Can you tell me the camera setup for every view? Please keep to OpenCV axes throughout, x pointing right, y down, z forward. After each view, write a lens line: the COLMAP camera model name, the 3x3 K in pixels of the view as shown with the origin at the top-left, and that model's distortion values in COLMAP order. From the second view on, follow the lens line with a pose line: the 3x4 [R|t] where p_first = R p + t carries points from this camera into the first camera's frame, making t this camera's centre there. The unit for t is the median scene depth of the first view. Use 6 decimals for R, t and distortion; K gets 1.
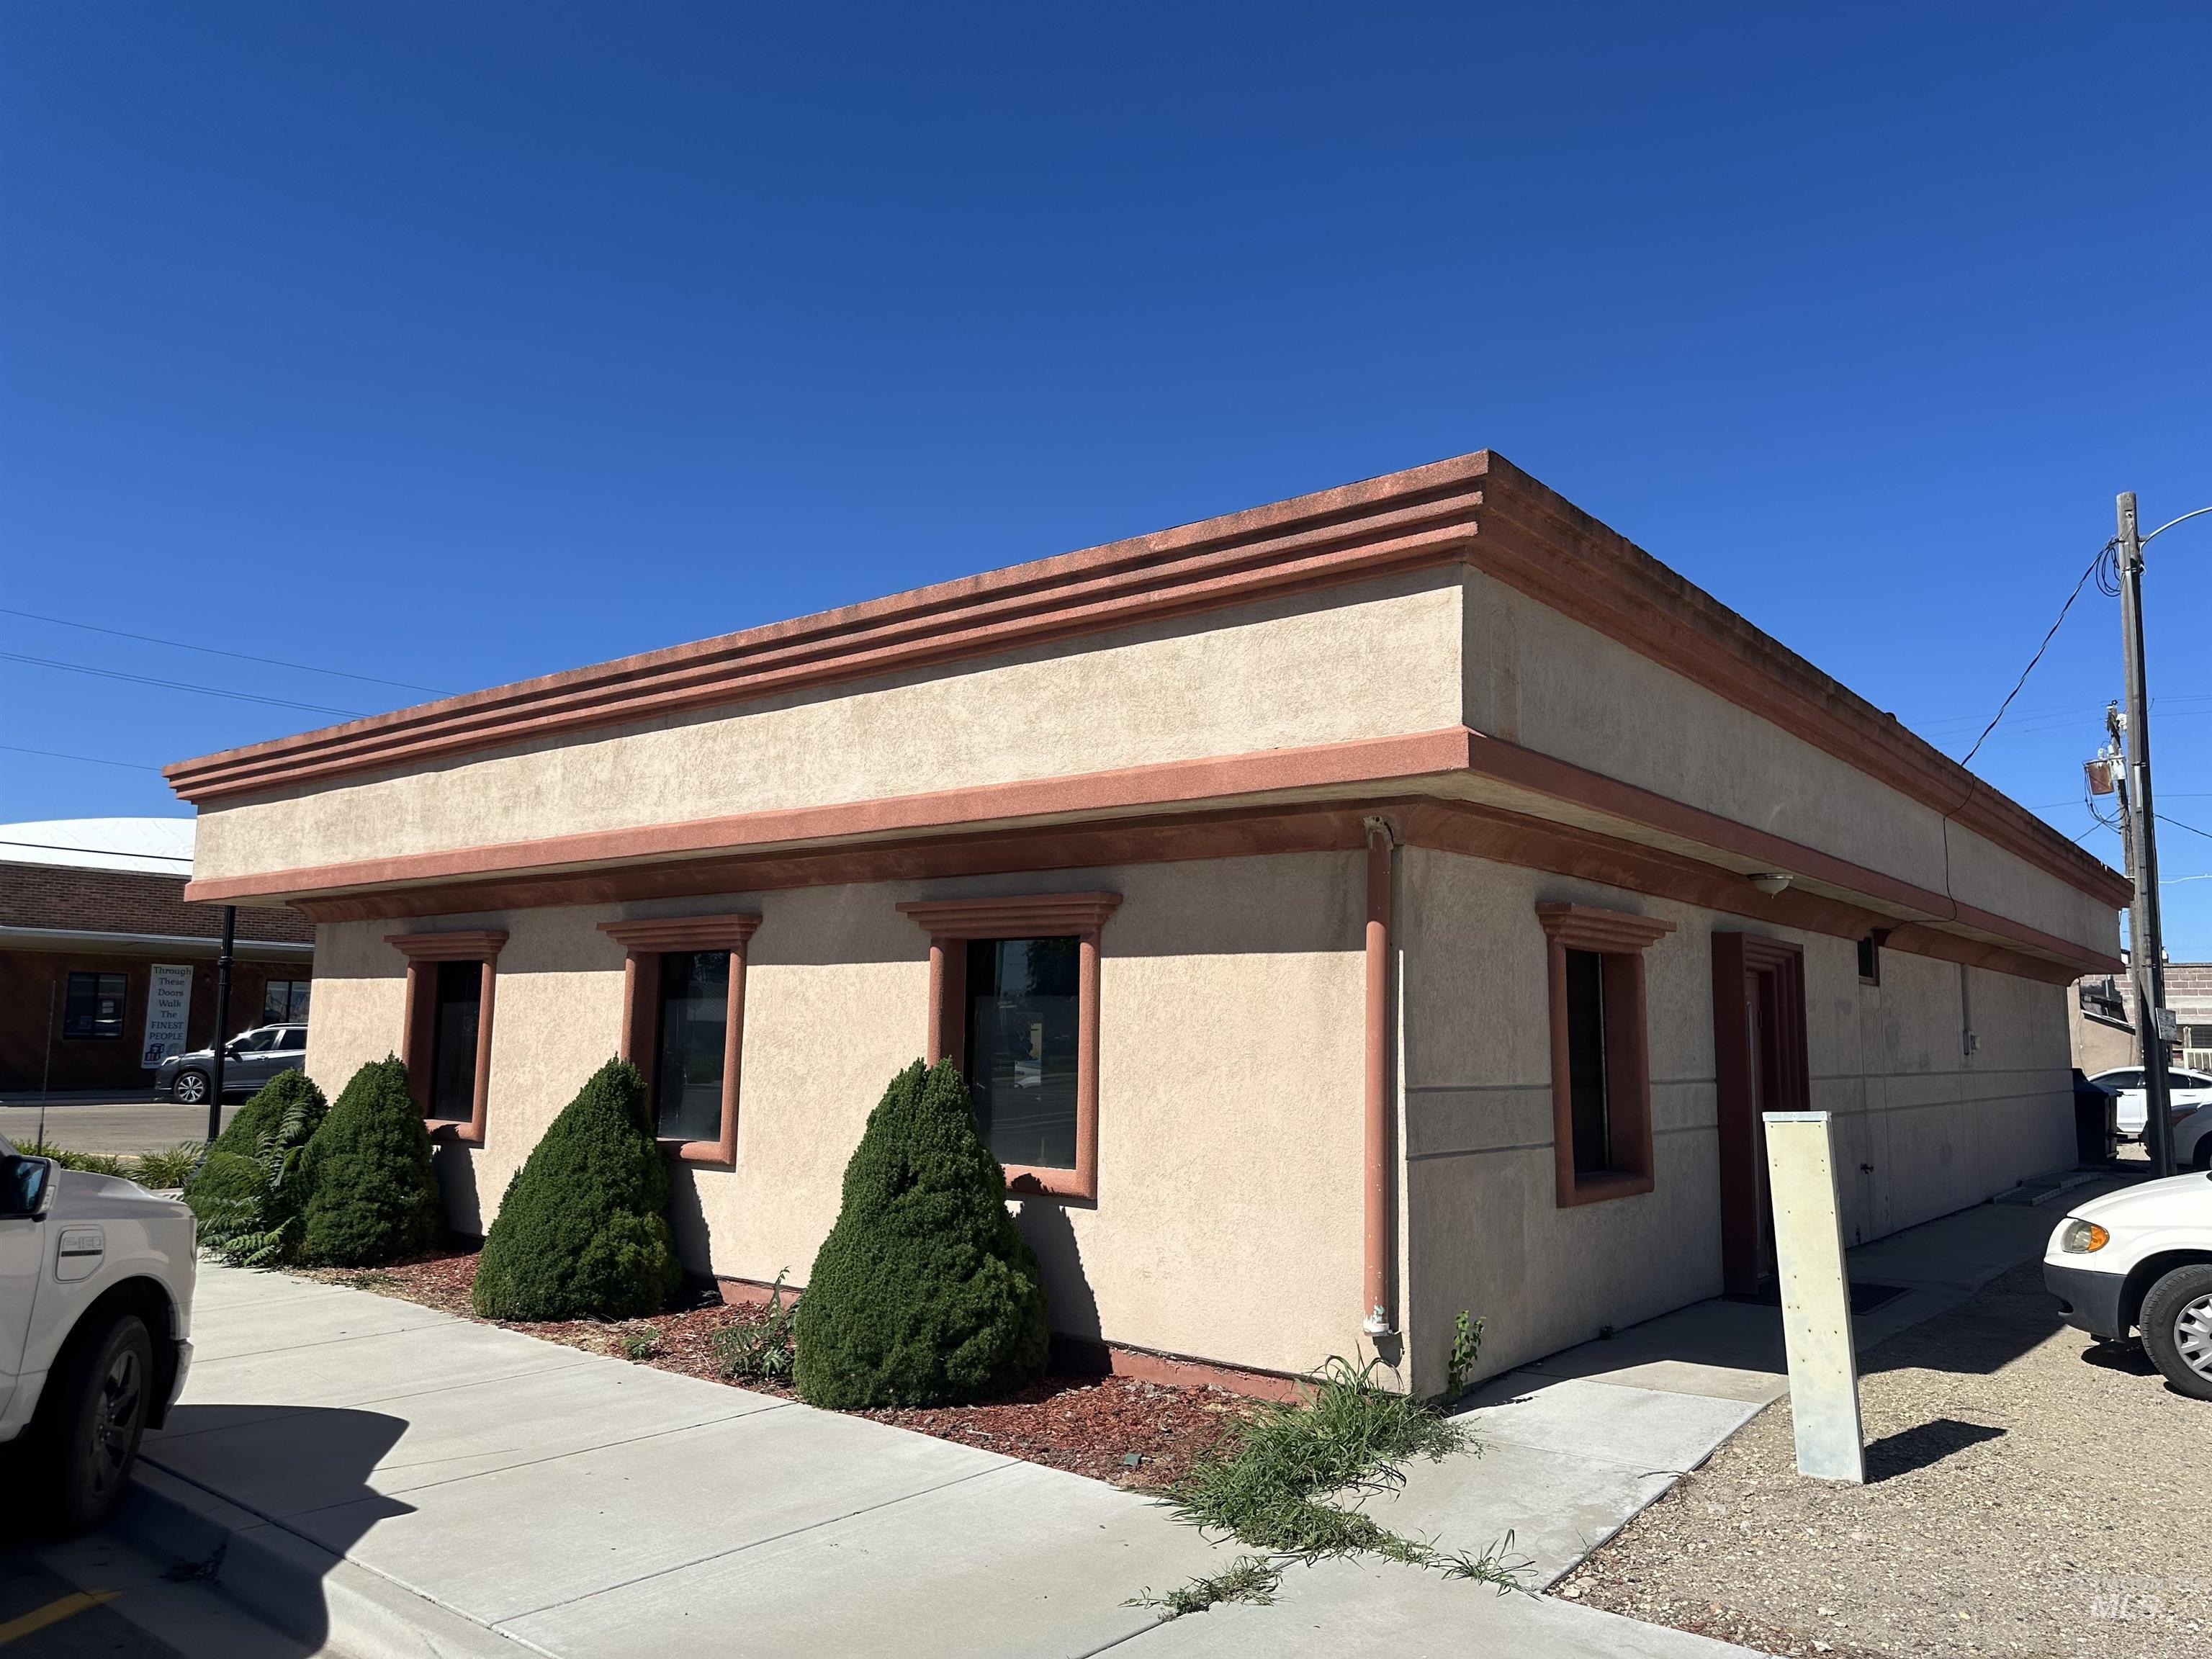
lens RADIAL K [[1538.5, 0, 1112.9], [0, 1538.5, 828.2], [0, 0, 1]] dist [0.163767, -0.180971]
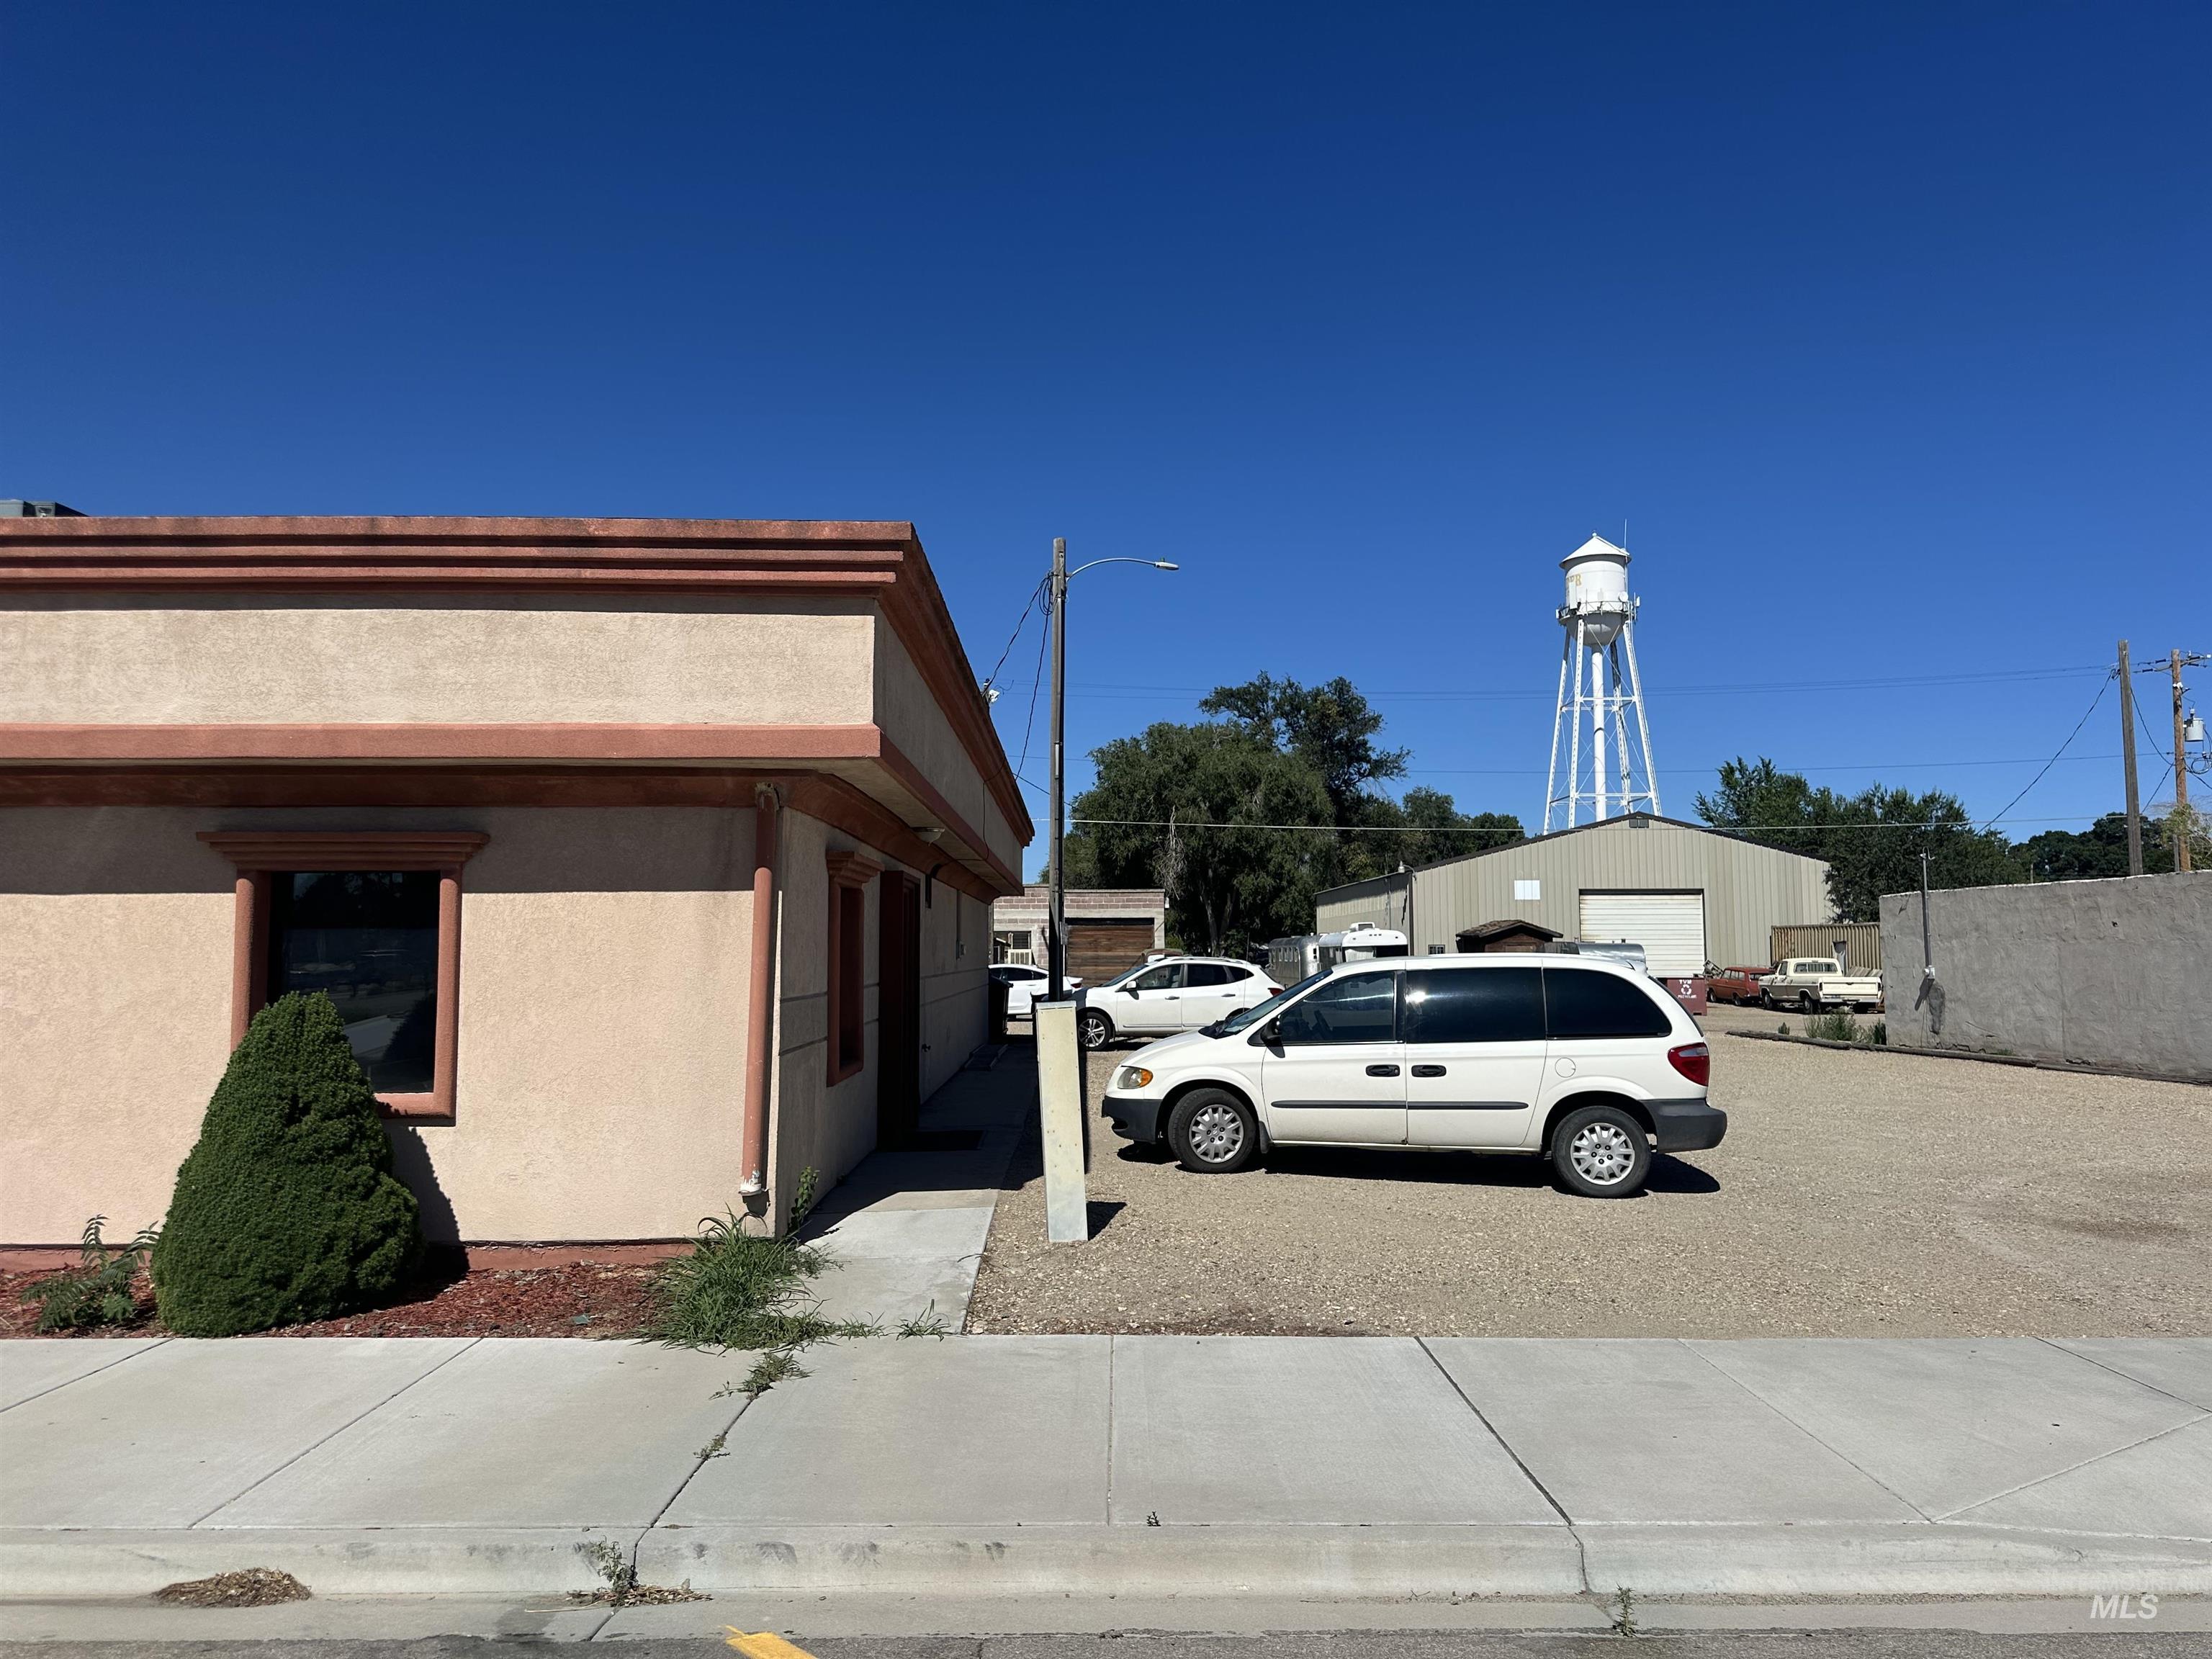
lens RADIAL K [[1538.5, 0, 1112.9], [0, 1538.5, 828.2], [0, 0, 1]] dist [0.163767, -0.180971]
pose [[0.774153, 0.036107, 0.631968, -0.367135], [-0.070837, 0.997042, 0.029810, -0.025938], [-0.629023, -0.067844, 0.774421, -0.124194]]
